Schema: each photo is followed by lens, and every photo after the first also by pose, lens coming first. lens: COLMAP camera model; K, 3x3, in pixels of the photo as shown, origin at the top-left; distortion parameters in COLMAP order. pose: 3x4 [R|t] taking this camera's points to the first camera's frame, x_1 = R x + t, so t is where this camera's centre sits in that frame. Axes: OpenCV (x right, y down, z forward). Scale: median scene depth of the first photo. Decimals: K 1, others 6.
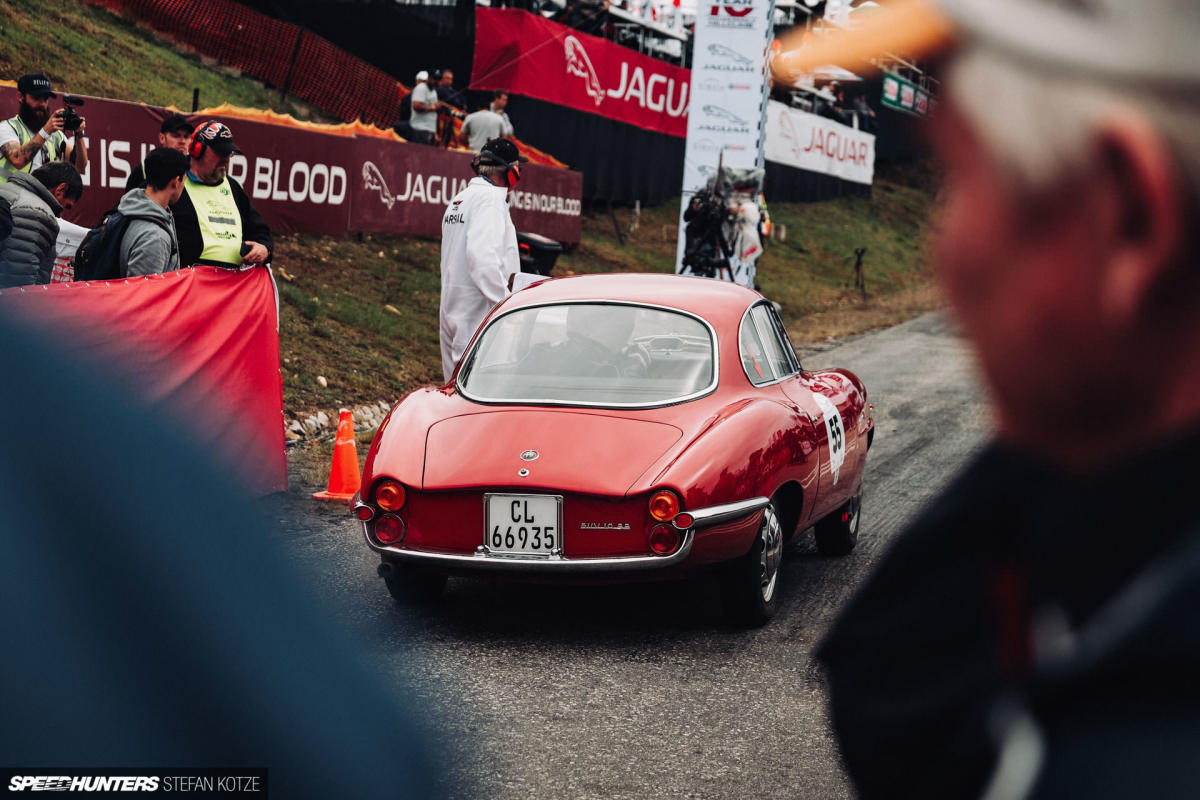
lens RADIAL K [[2637.6, 0, 600.0], [0, 2637.6, 400.0], [0, 0, 1]] dist [0.023830, 0.556574]
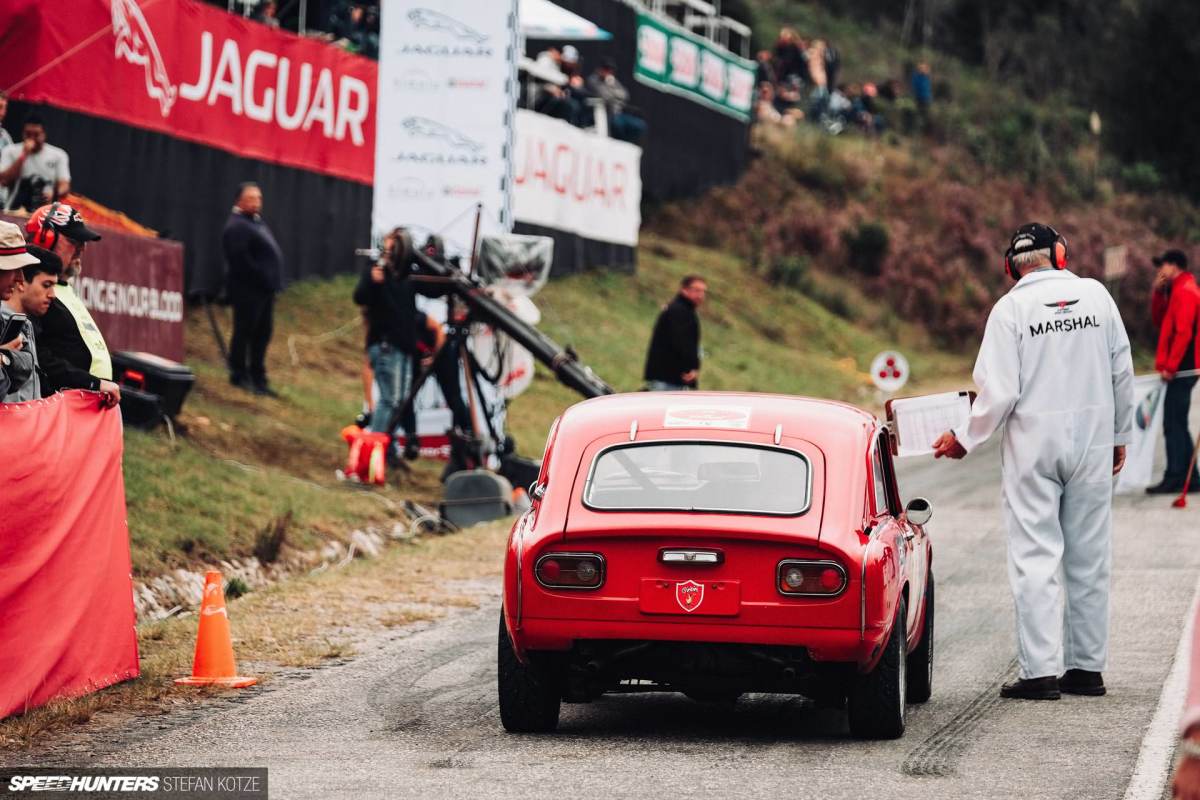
lens RADIAL K [[6412.1, 0, 600.0], [0, 6412.1, 400.0], [0, 0, 1]] dist [-0.000397, -3.213956]
pose [[0.992703, -0.032513, 0.116118, -0.063412], [0.039097, 0.997727, -0.054880, 0.019522], [-0.114070, 0.059020, 0.991718, -0.280322]]
